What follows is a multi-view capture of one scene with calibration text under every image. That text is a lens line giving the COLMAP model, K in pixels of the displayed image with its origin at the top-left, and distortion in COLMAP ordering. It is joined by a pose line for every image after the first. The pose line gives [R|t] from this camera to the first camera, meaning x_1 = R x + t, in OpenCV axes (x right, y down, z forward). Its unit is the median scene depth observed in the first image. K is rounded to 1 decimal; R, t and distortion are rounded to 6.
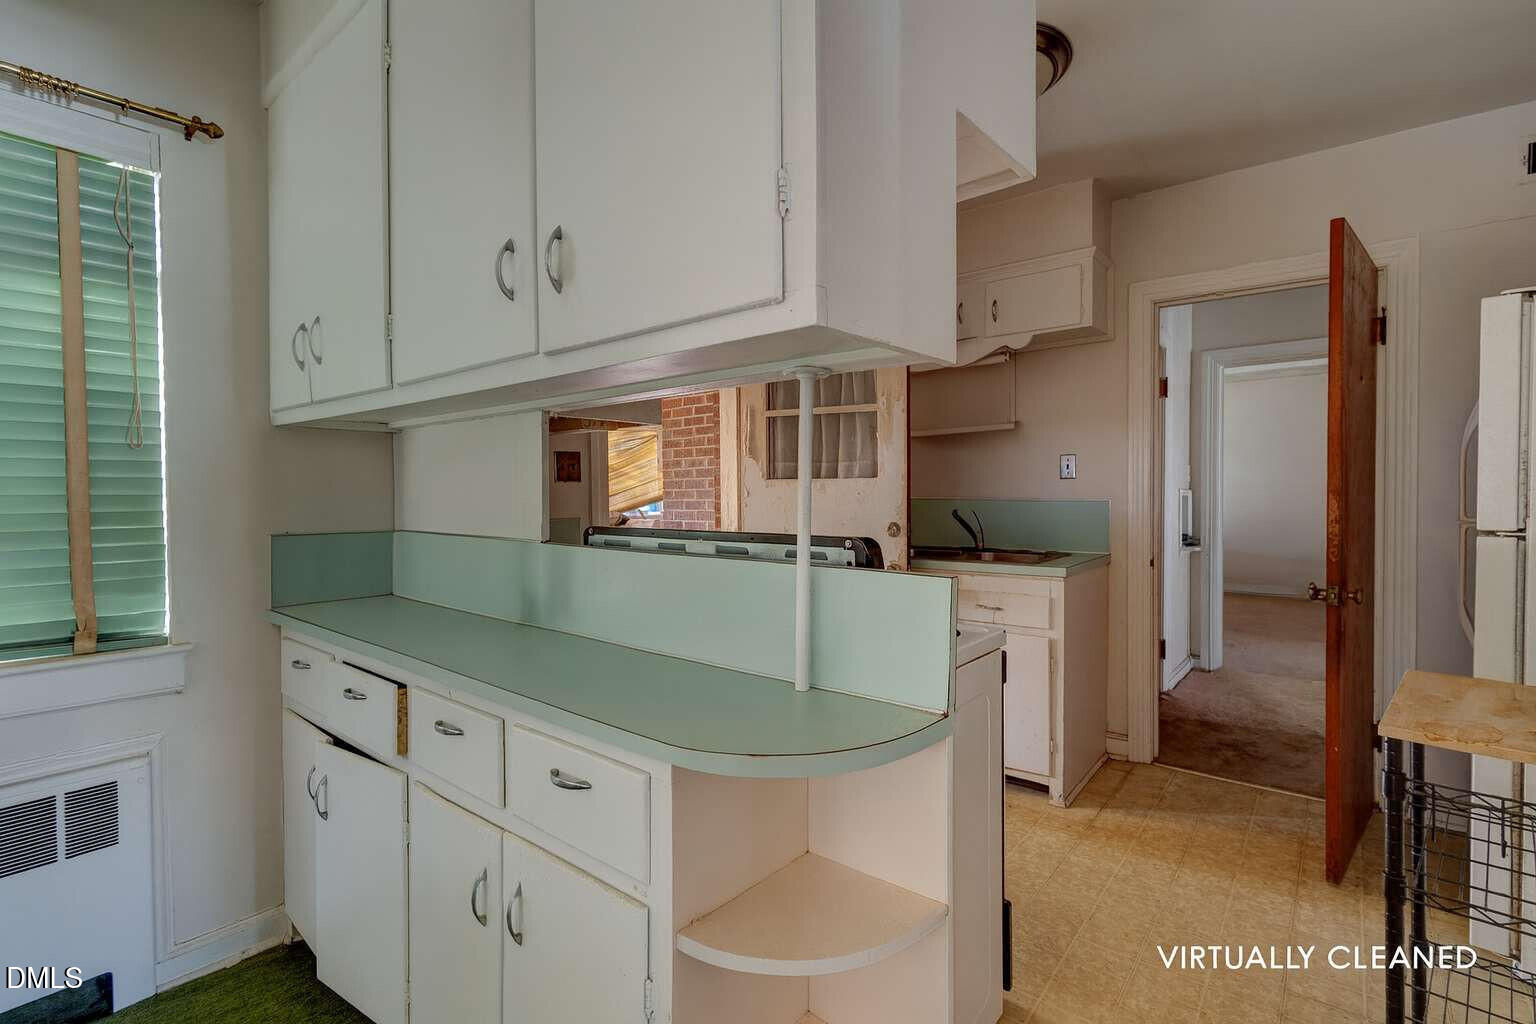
lens RADIAL K [[682.0, 0, 768.0], [0, 682.0, 512.0], [0, 0, 1]] dist [-0.019507, -0.000004]
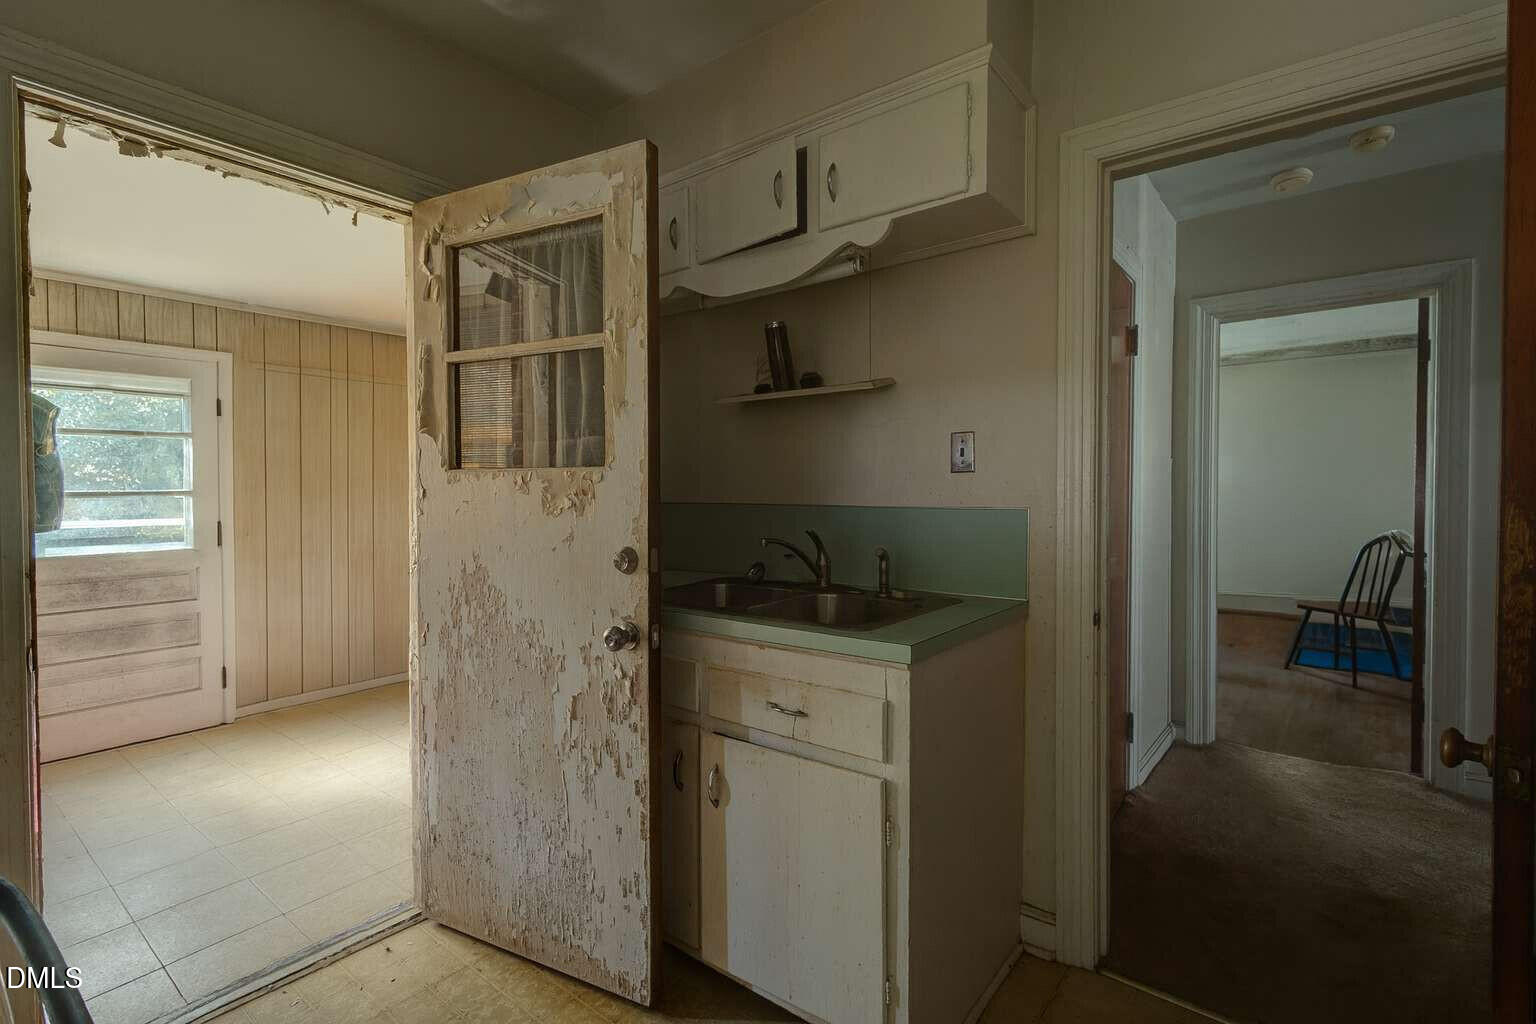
lens RADIAL K [[697.3, 0, 771.2], [0, 697.3, 509.2], [0, 0, 1]] dist [0.001321, -0.000005]
pose [[0.999594, 0.008175, 0.027289, 0.272761], [-0.008079, 0.999961, -0.003630, -0.013771], [-0.027318, 0.003408, 0.999621, 0.413807]]
